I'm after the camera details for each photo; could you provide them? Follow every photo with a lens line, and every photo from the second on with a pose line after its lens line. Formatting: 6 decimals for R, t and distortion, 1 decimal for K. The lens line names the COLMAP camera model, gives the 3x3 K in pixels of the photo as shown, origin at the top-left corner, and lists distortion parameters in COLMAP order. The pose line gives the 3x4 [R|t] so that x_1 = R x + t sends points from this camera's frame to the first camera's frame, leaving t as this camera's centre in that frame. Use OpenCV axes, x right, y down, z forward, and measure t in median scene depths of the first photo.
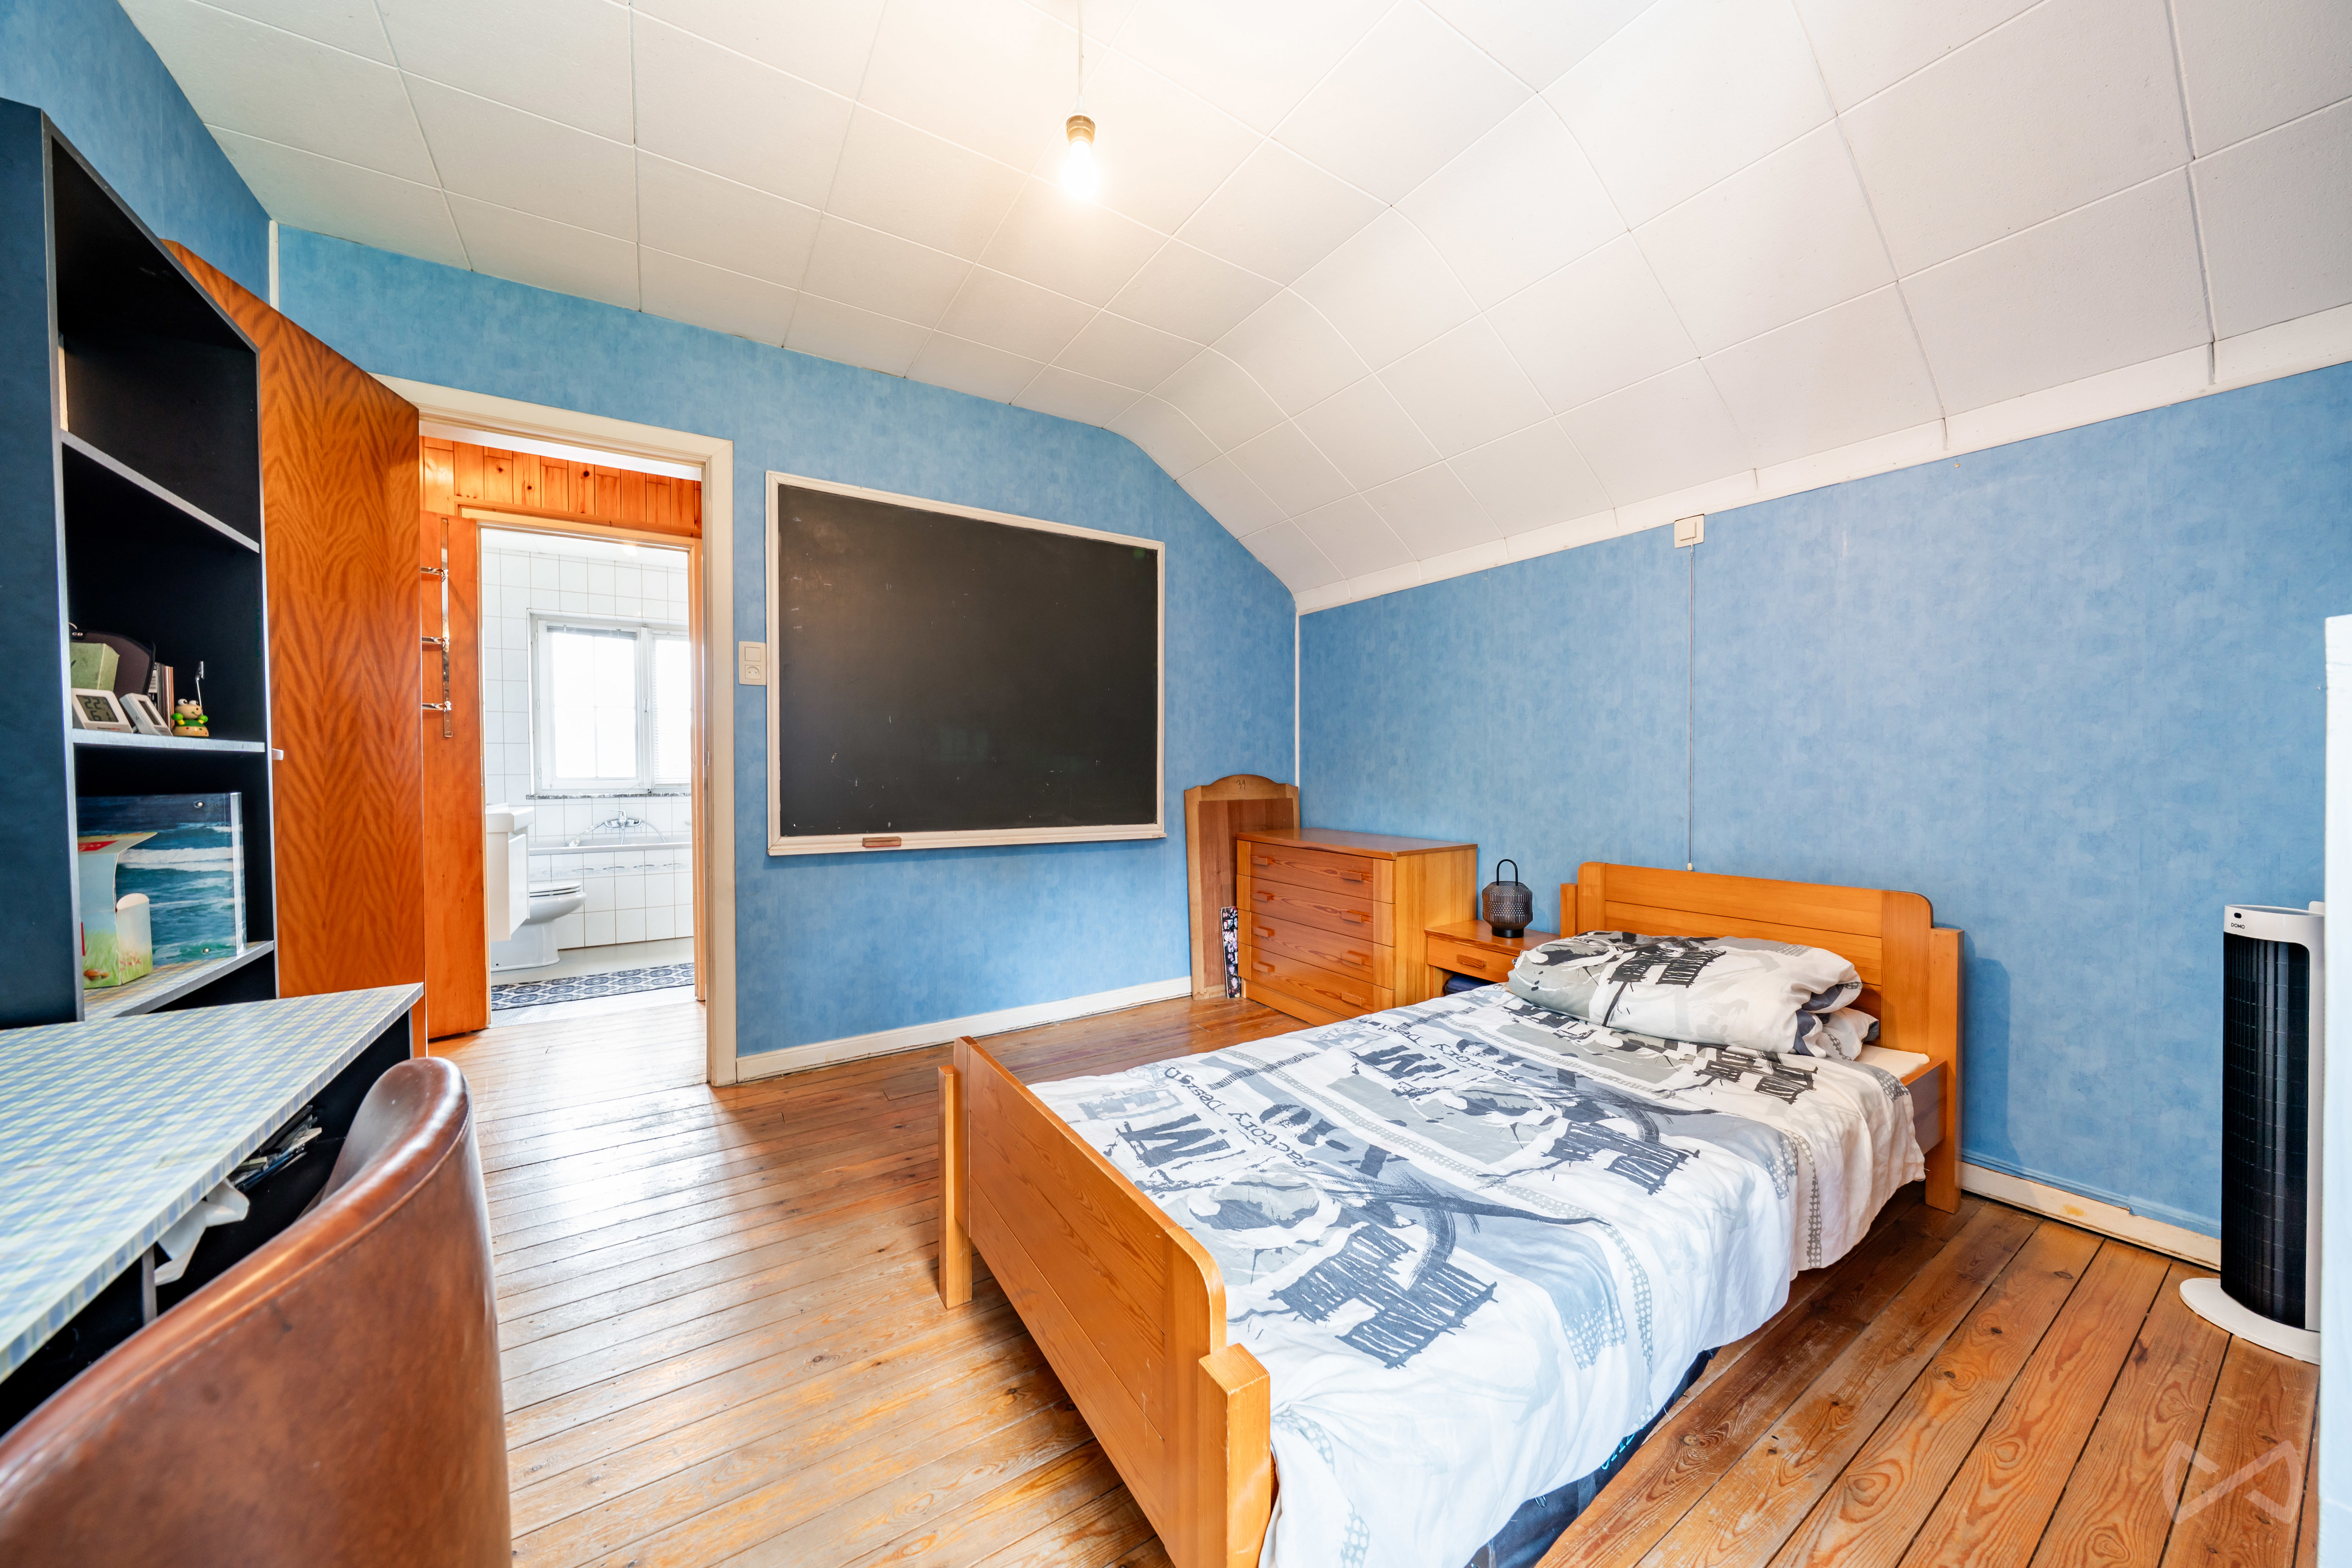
lens RADIAL K [[799.9, 0, 1192.2], [0, 799.9, 788.0], [0, 0, 1]] dist [-0.006041, 0.000147]
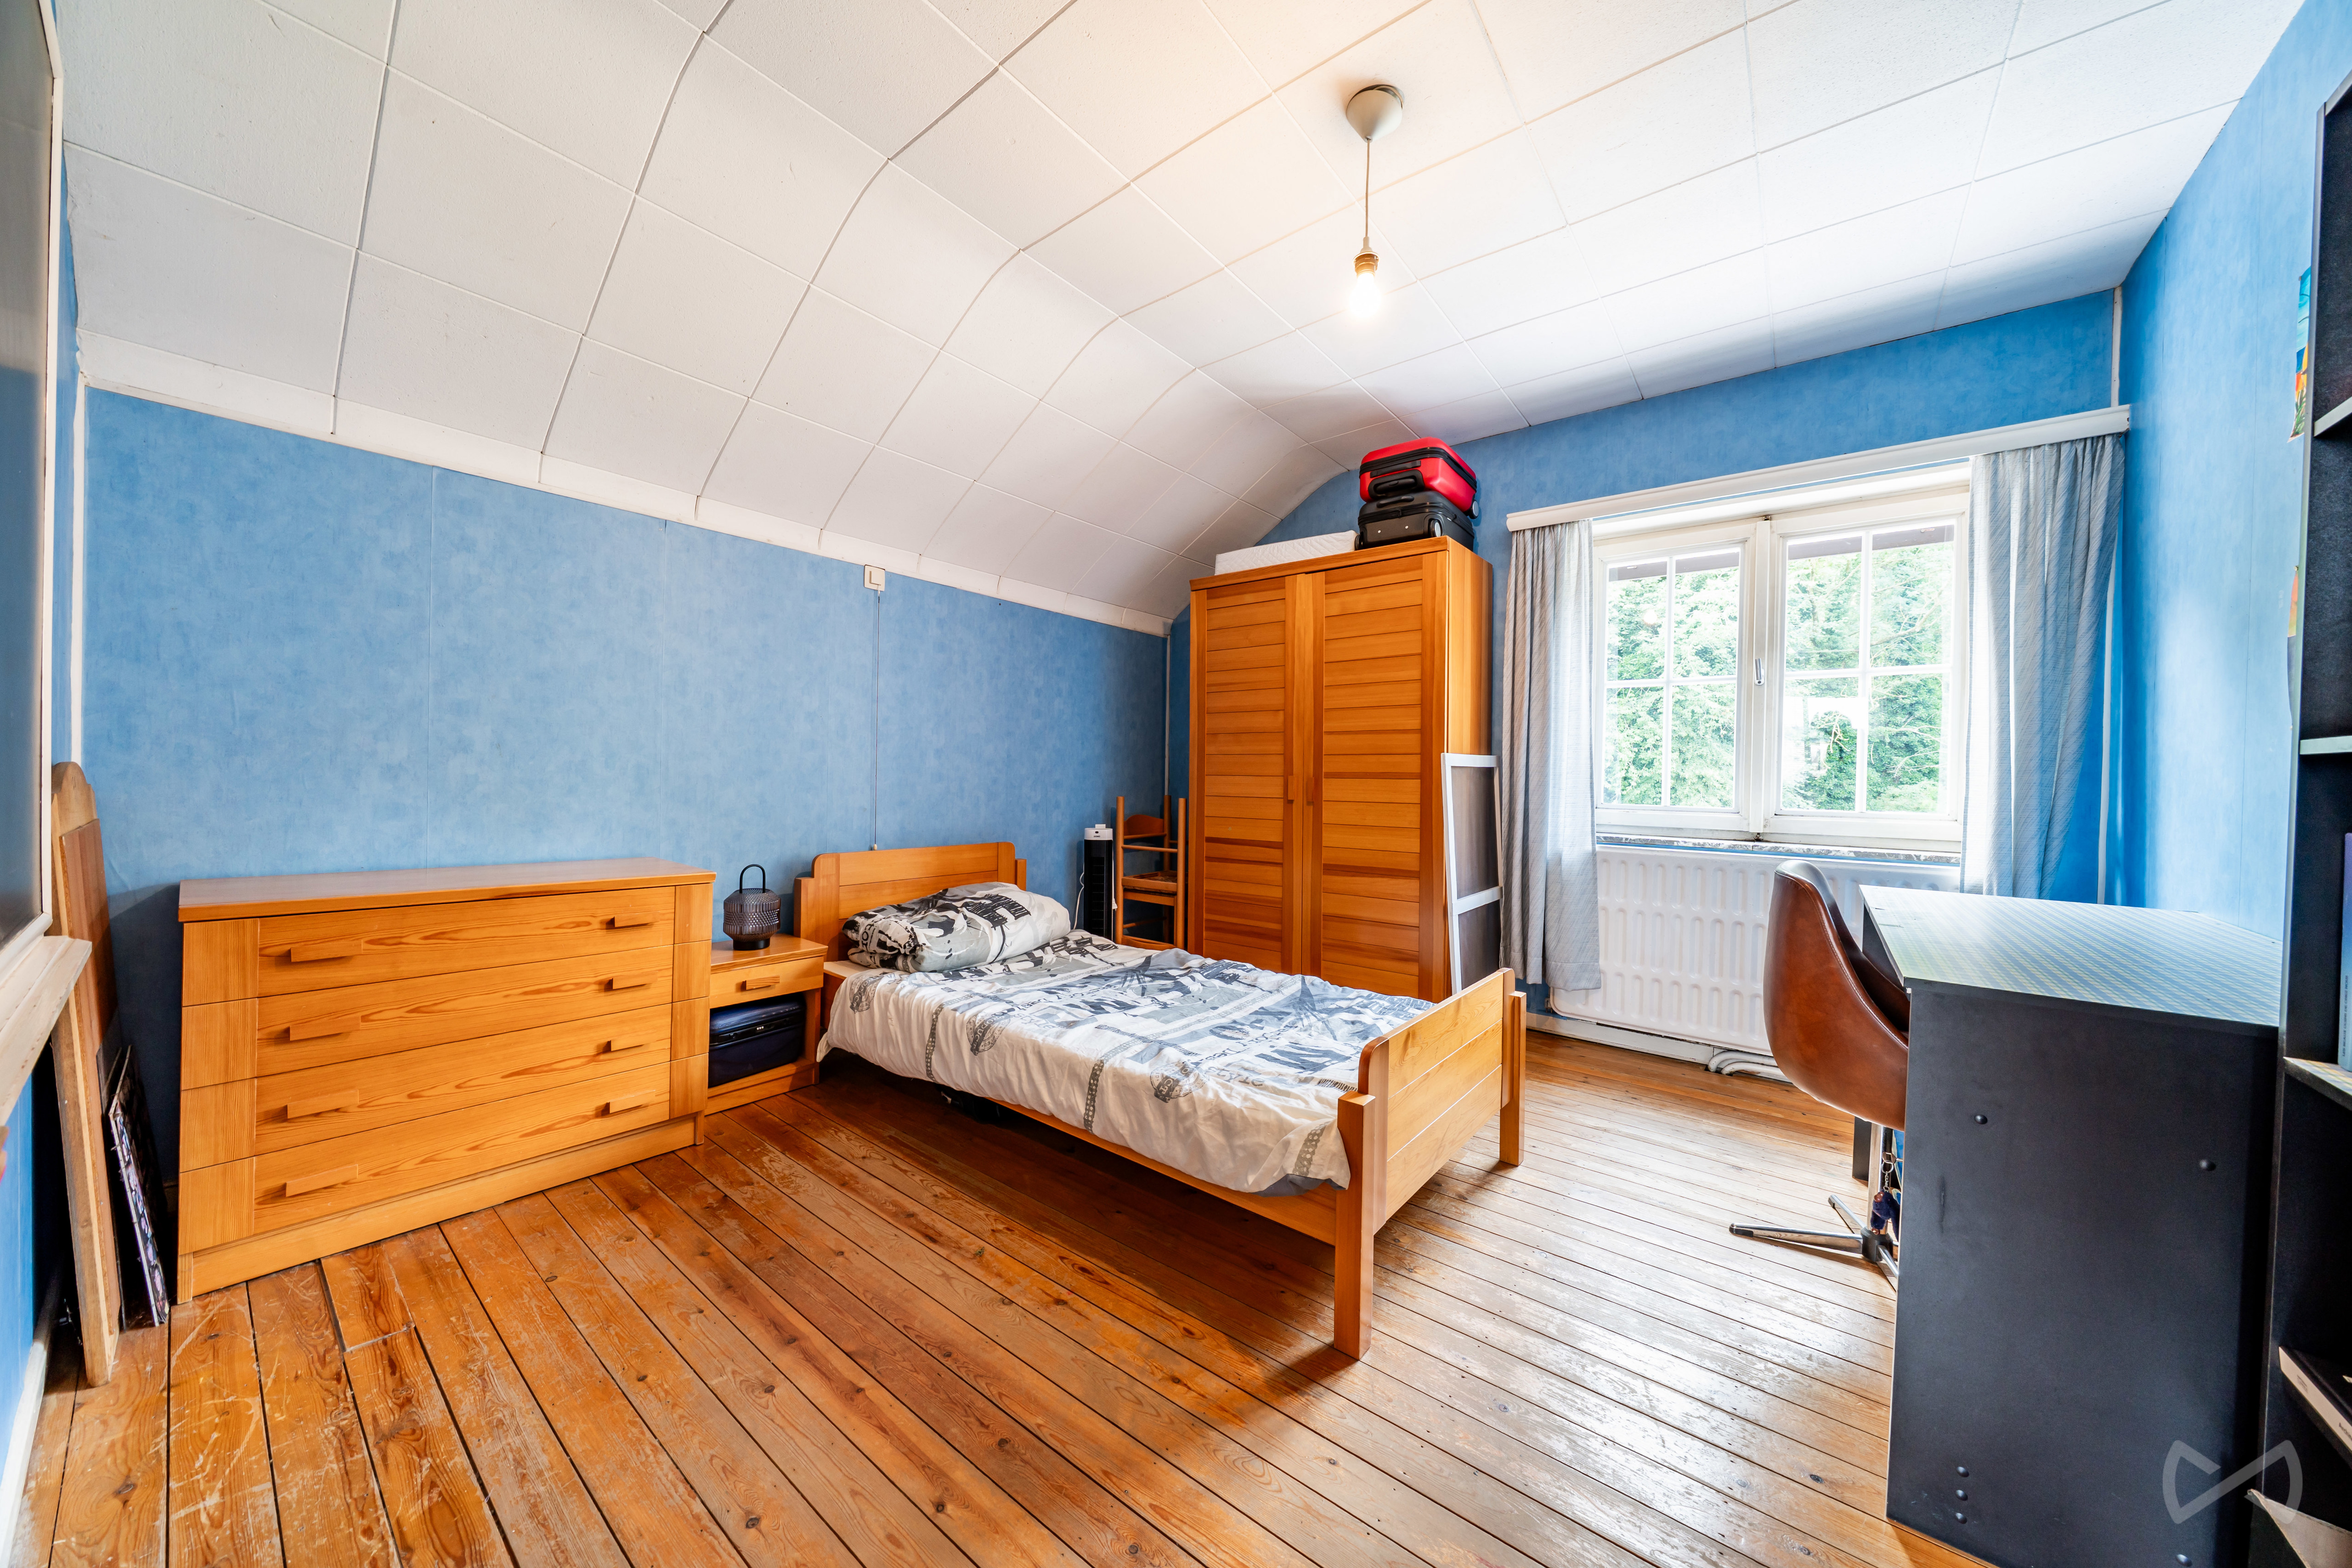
lens RADIAL K [[799.9, 0, 1162.8], [0, 799.9, 779.6], [0, 0, 1]] dist [-0.006041, 0.000147]
pose [[-0.299812, -0.002792, 0.953994, -0.711156], [0.006307, 0.999968, 0.004908, -0.010652], [-0.953977, 0.007488, -0.299785, 0.956925]]
